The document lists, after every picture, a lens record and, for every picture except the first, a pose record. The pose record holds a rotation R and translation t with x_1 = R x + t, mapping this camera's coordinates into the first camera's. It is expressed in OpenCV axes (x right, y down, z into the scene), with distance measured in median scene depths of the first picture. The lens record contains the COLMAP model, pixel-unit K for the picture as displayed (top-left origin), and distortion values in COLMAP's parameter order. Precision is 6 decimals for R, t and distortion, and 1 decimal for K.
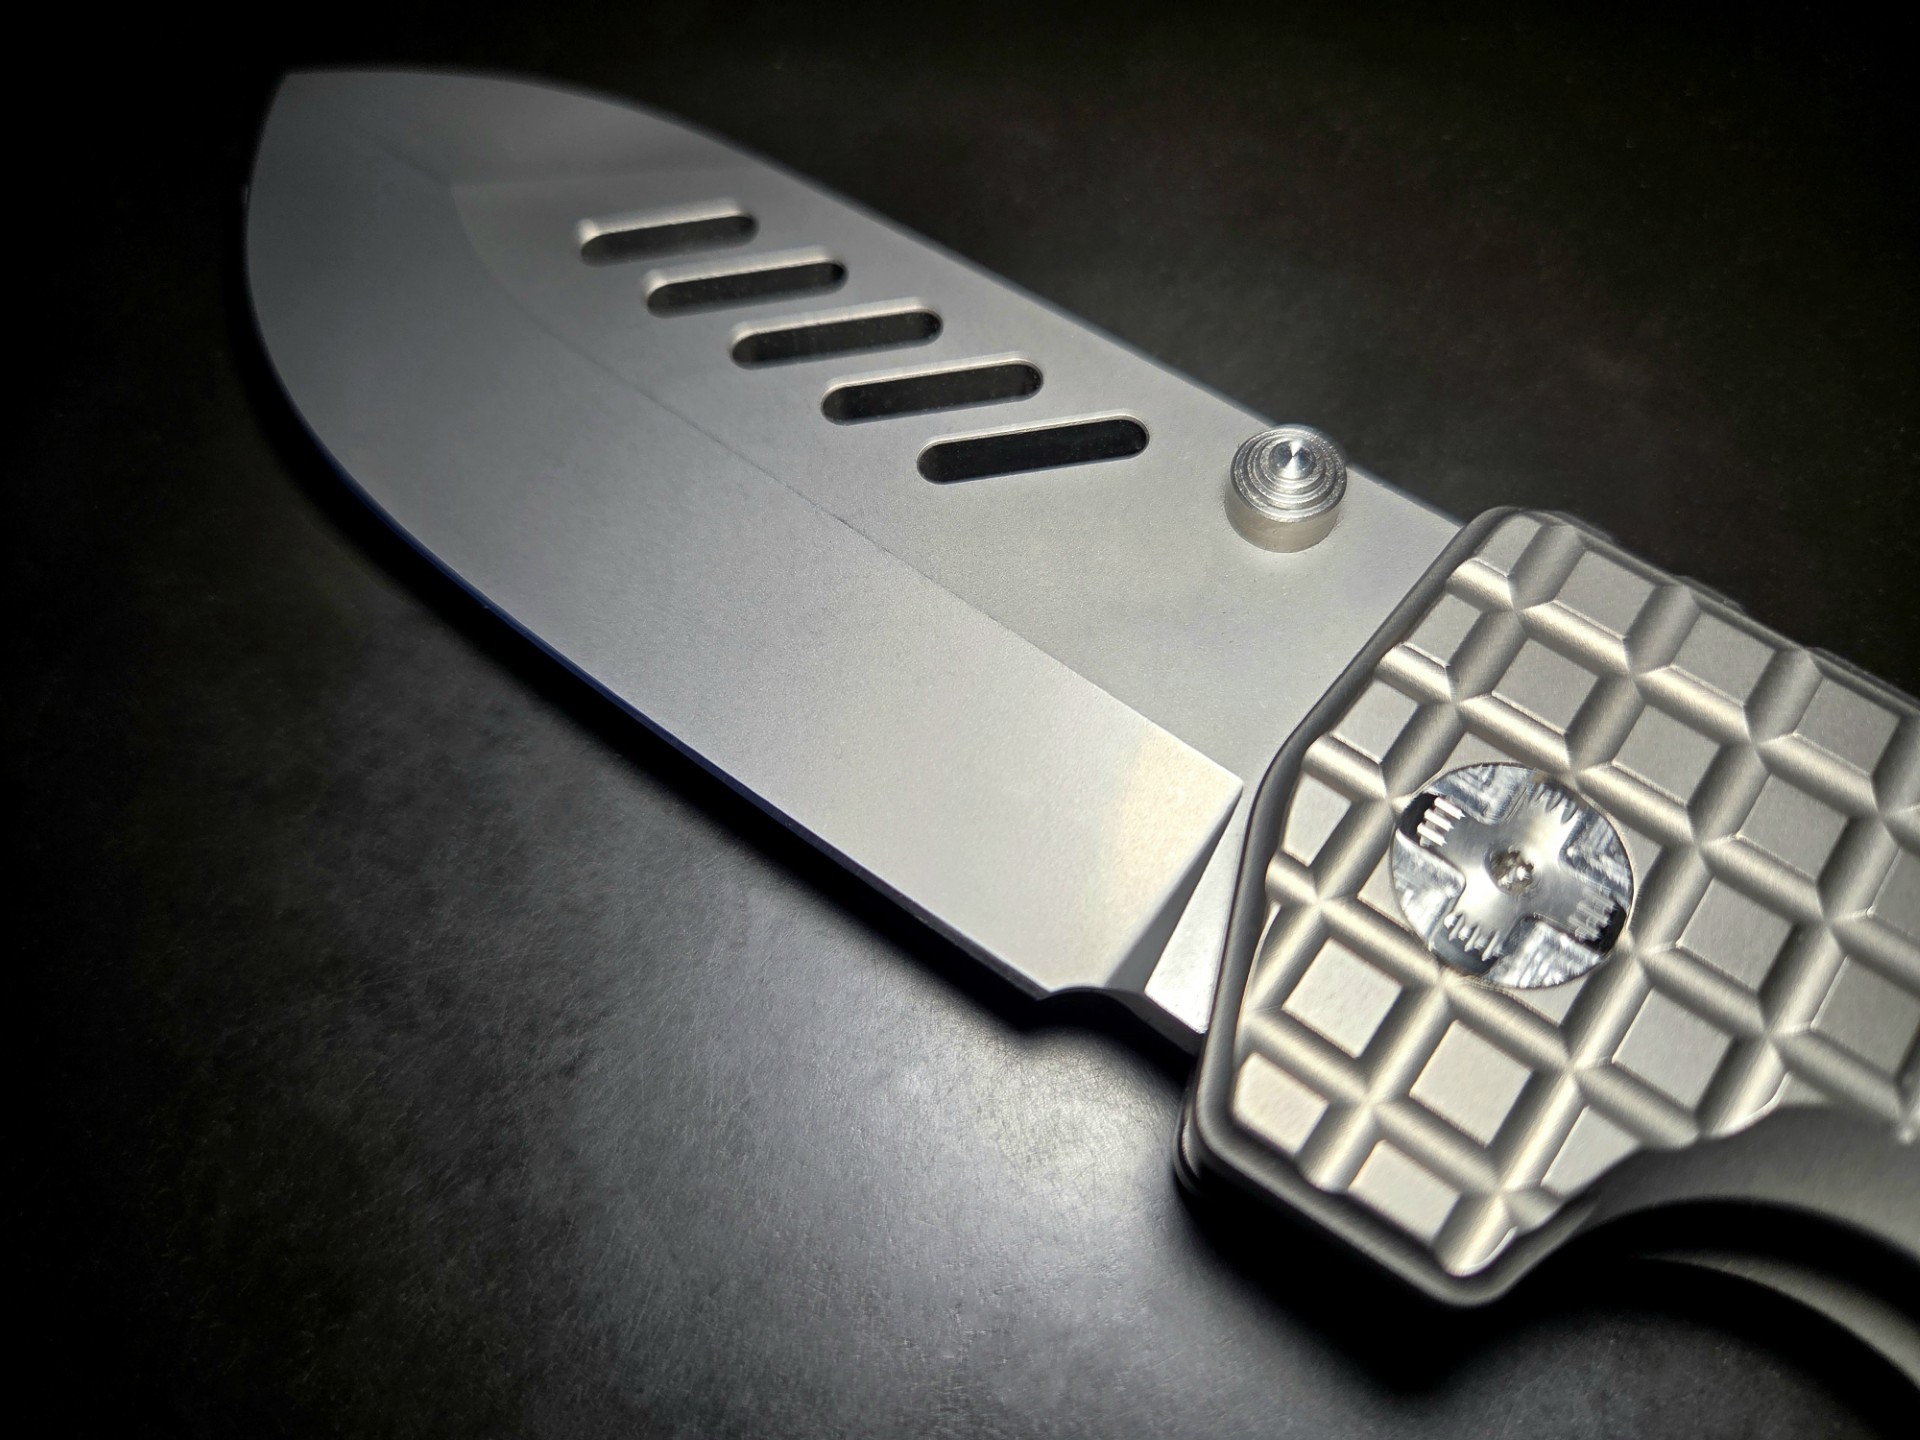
lens RADIAL K [[1290.5, 0, 960.0], [0, 1290.5, 720.0], [0, 0, 1]] dist [0.004150, -0.095012]
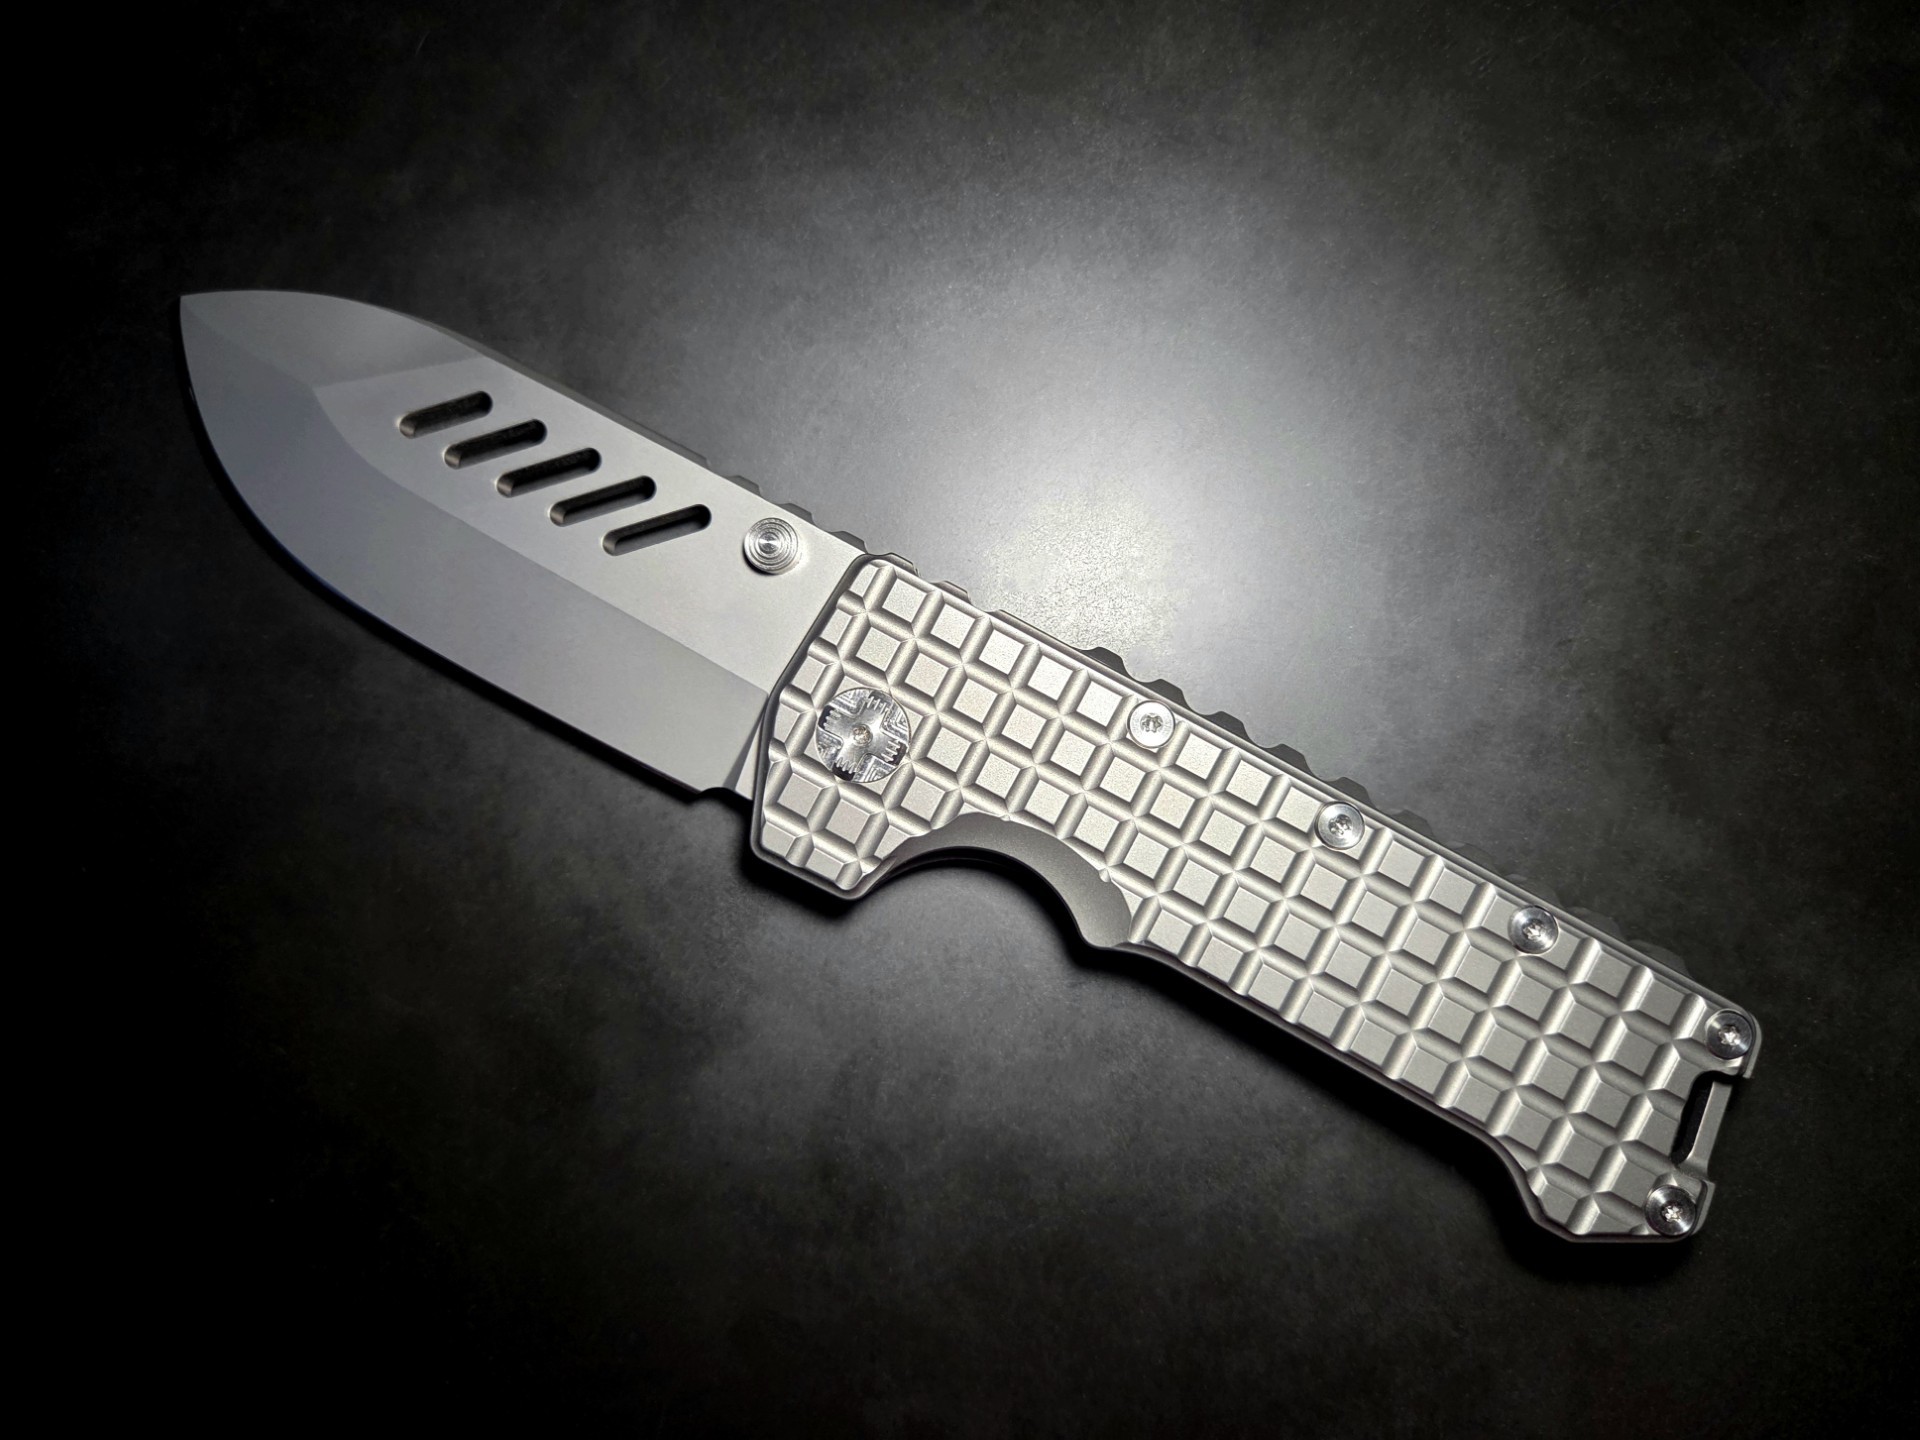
lens RADIAL K [[1290.5, 0, 960.0], [0, 1290.5, 720.0], [0, 0, 1]] dist [0.004150, -0.095012]
pose [[0.988562, -0.150584, 0.008320, 0.539864], [0.135369, 0.910293, 0.391205, -0.776215], [-0.066483, -0.385604, 0.920266, -1.170681]]
